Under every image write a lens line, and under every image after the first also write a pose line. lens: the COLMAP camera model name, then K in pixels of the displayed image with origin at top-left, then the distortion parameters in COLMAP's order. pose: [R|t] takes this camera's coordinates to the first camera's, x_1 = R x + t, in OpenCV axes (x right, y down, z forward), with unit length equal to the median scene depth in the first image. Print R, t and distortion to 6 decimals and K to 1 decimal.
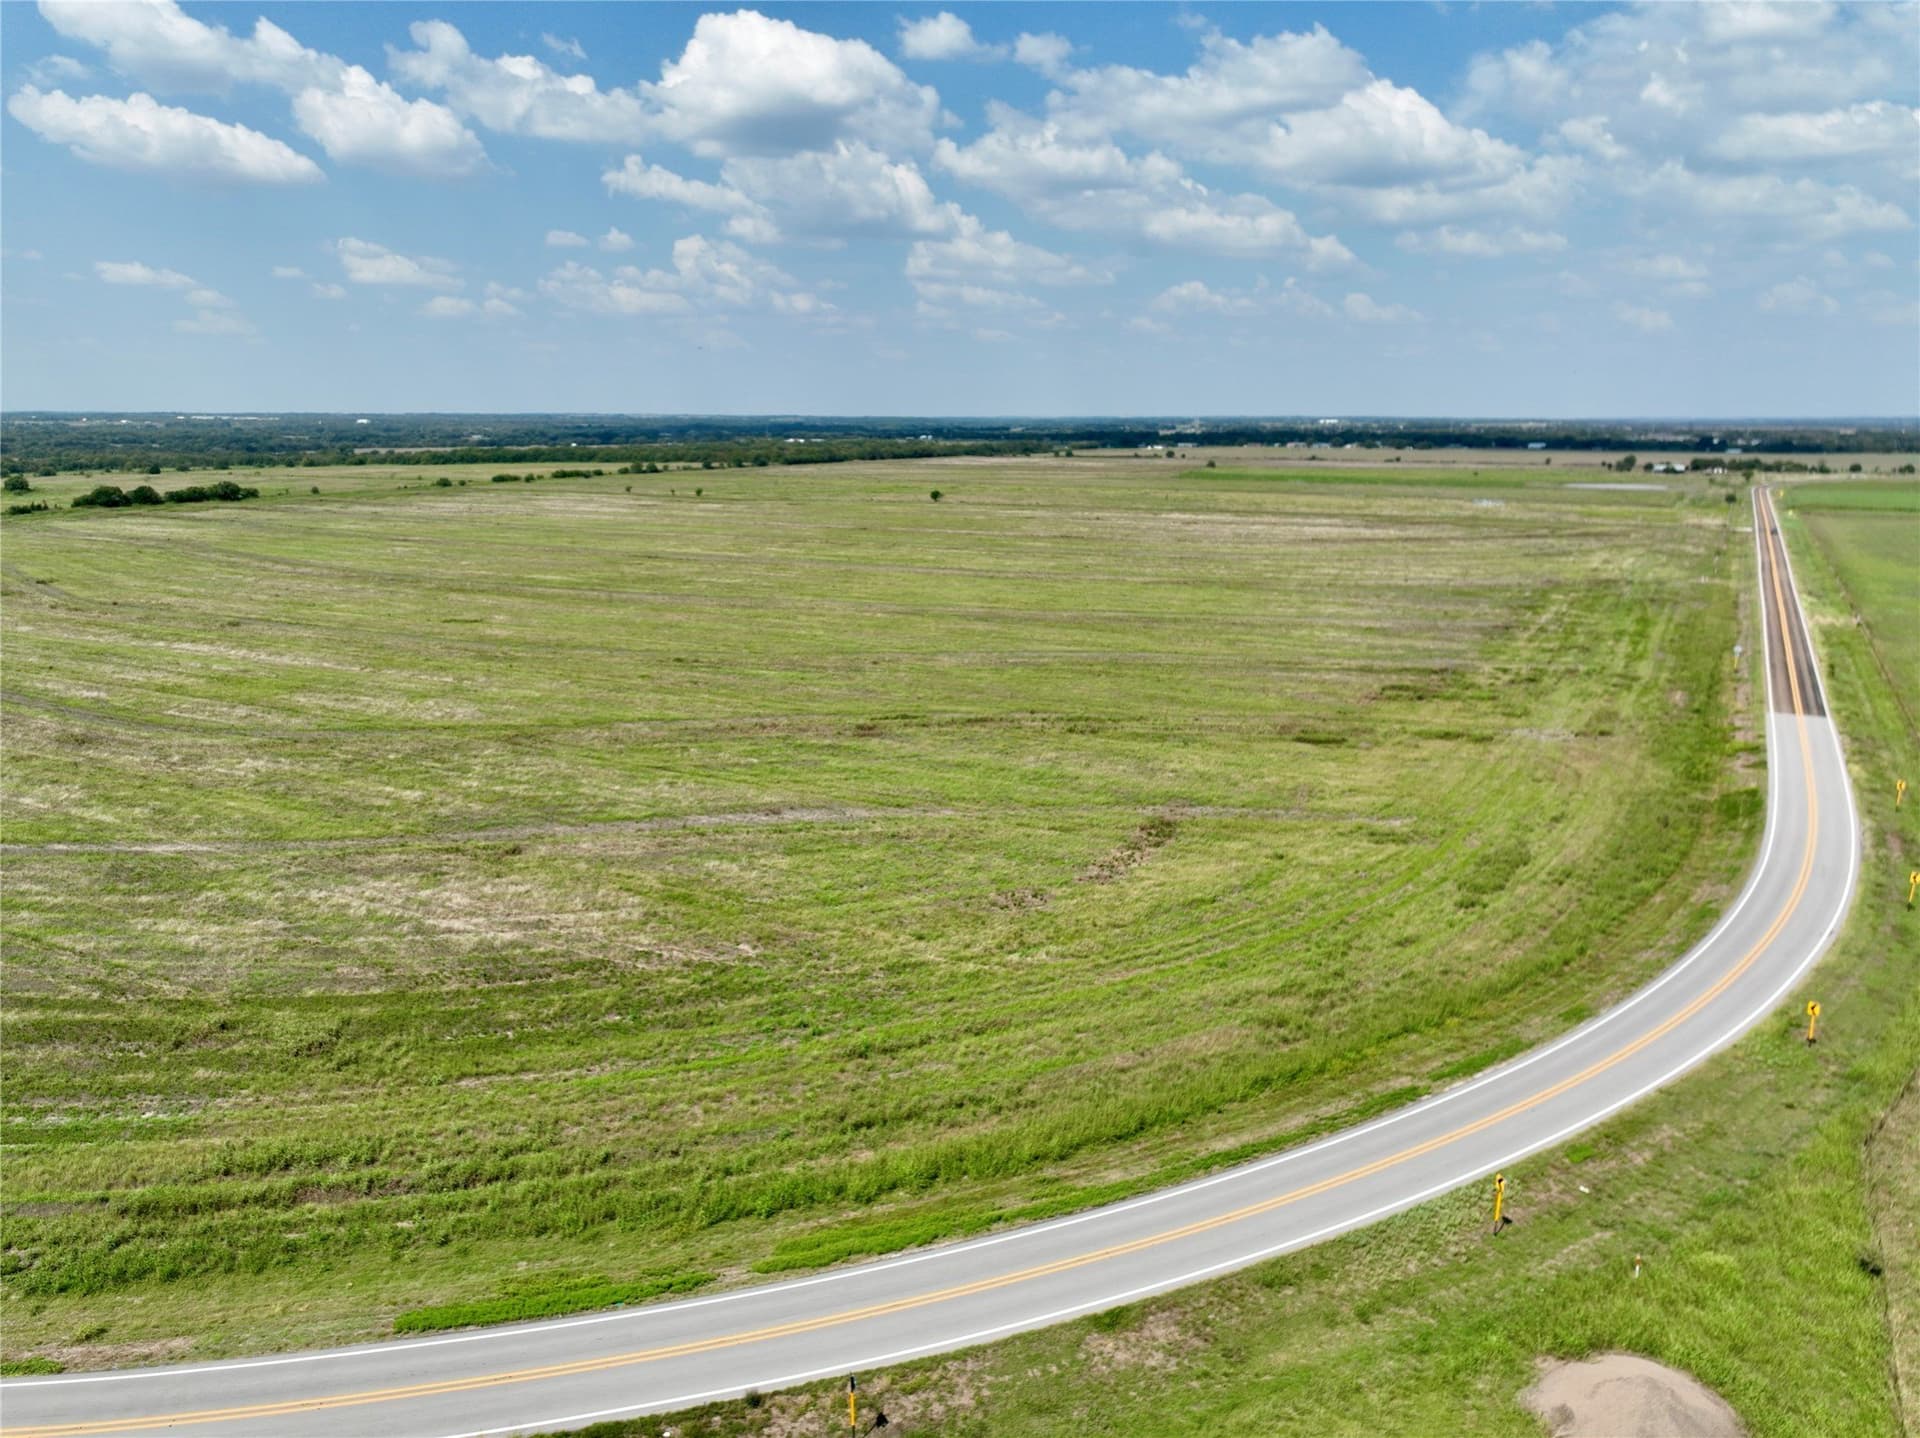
lens RADIAL K [[1365.2, 0, 960.1], [0, 1365.2, 723.4], [0, 0, 1]] dist [-0.000088, 0.018257]
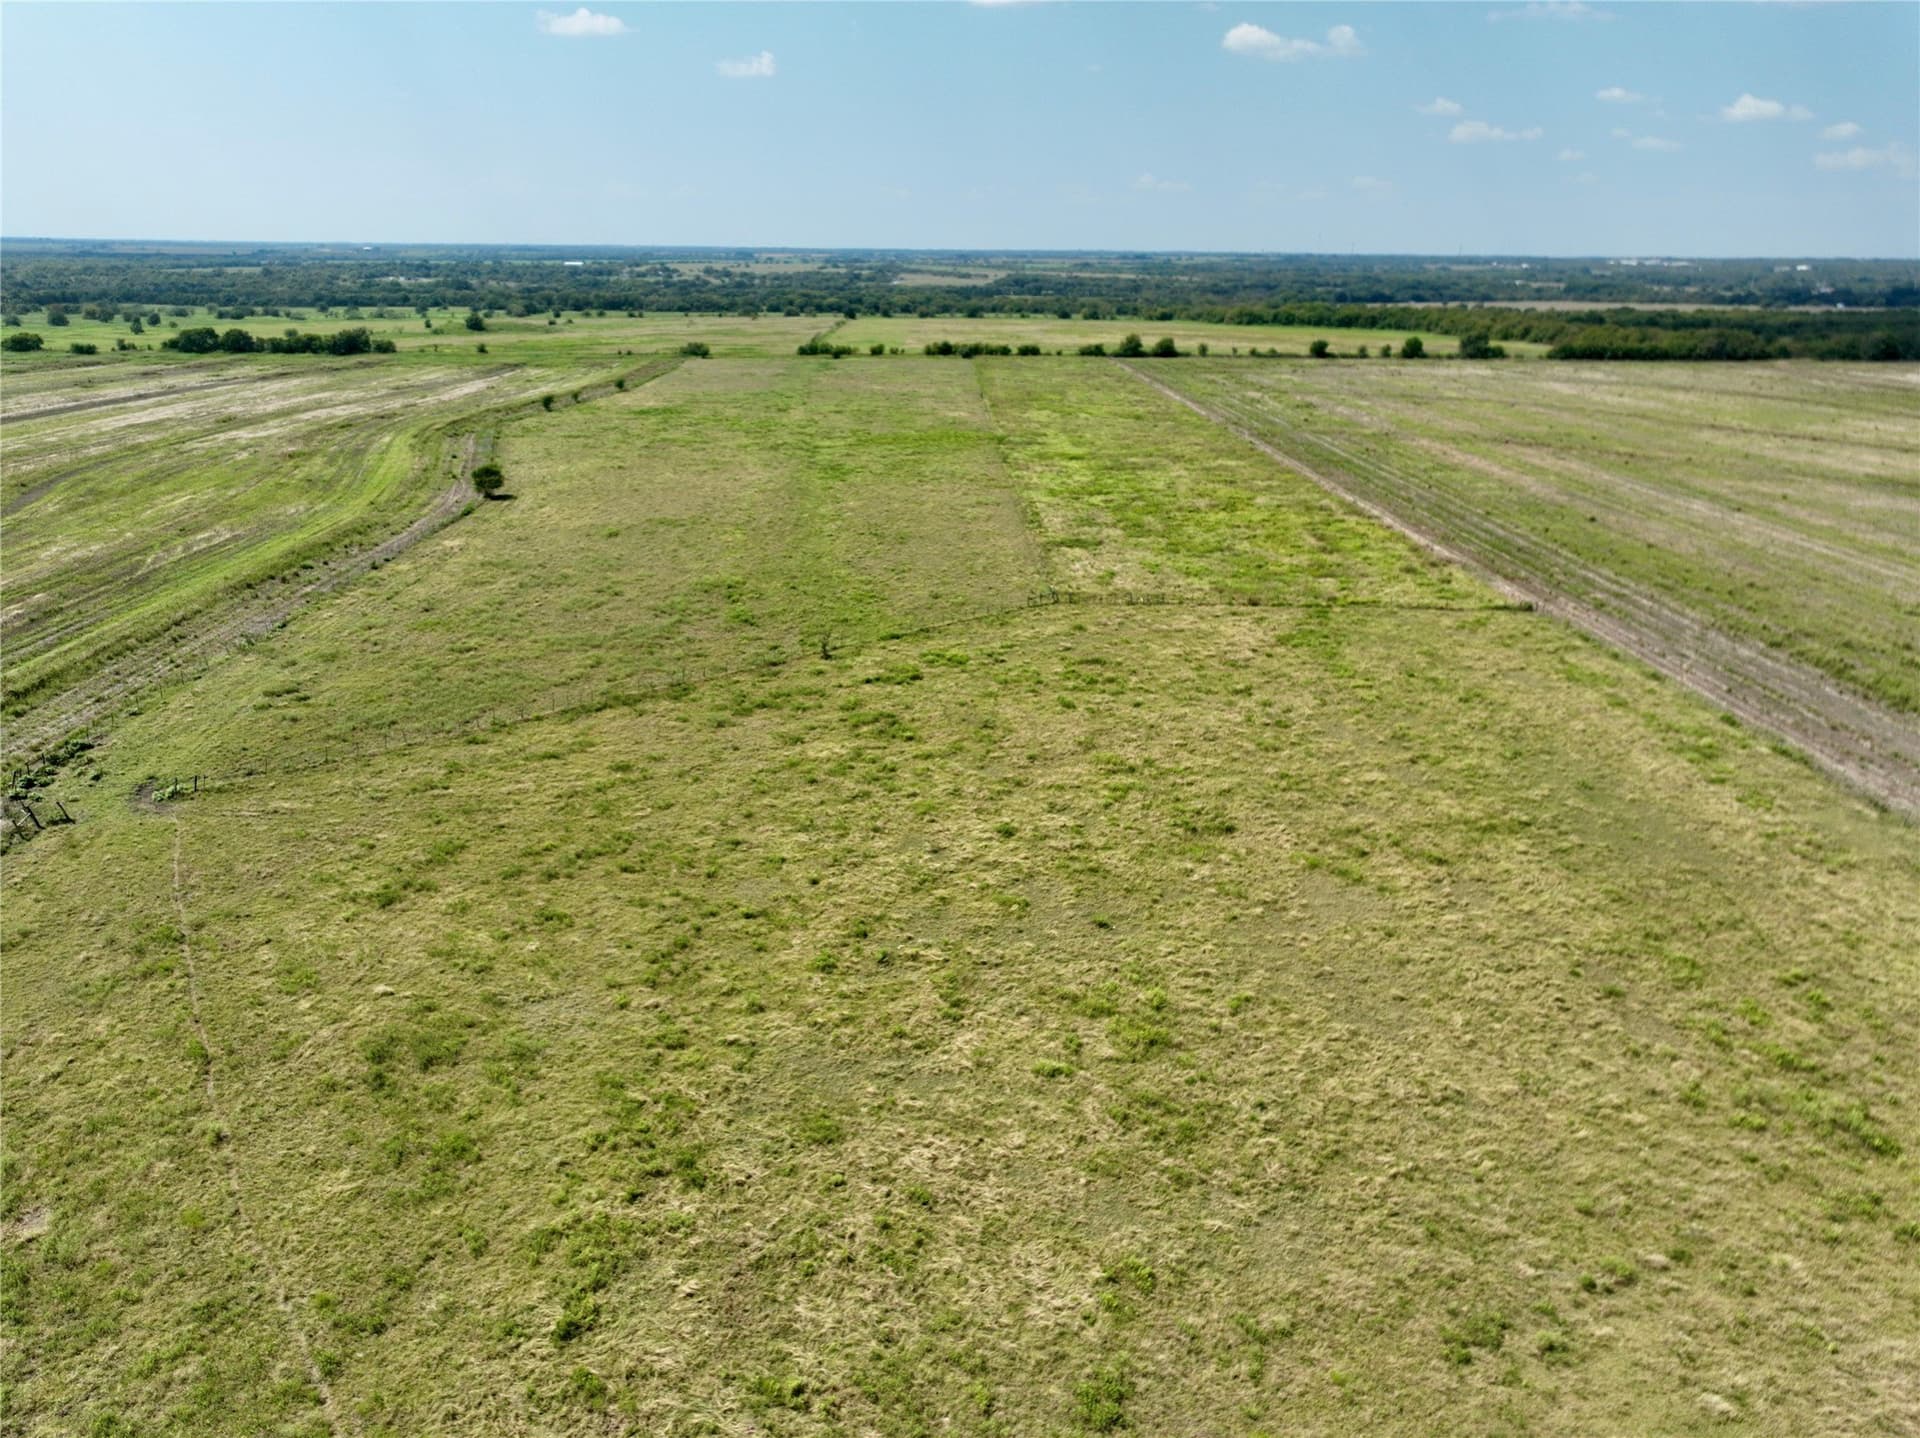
lens RADIAL K [[1364.8, 0, 955.2], [0, 1364.8, 717.6], [0, 0, 1]] dist [-0.003886, 0.017589]
pose [[0.484757, 0.286839, -0.826278, 0.228241], [-0.203951, 0.955724, 0.212122, -0.154405], [0.850538, 0.065693, 0.521794, 0.701937]]
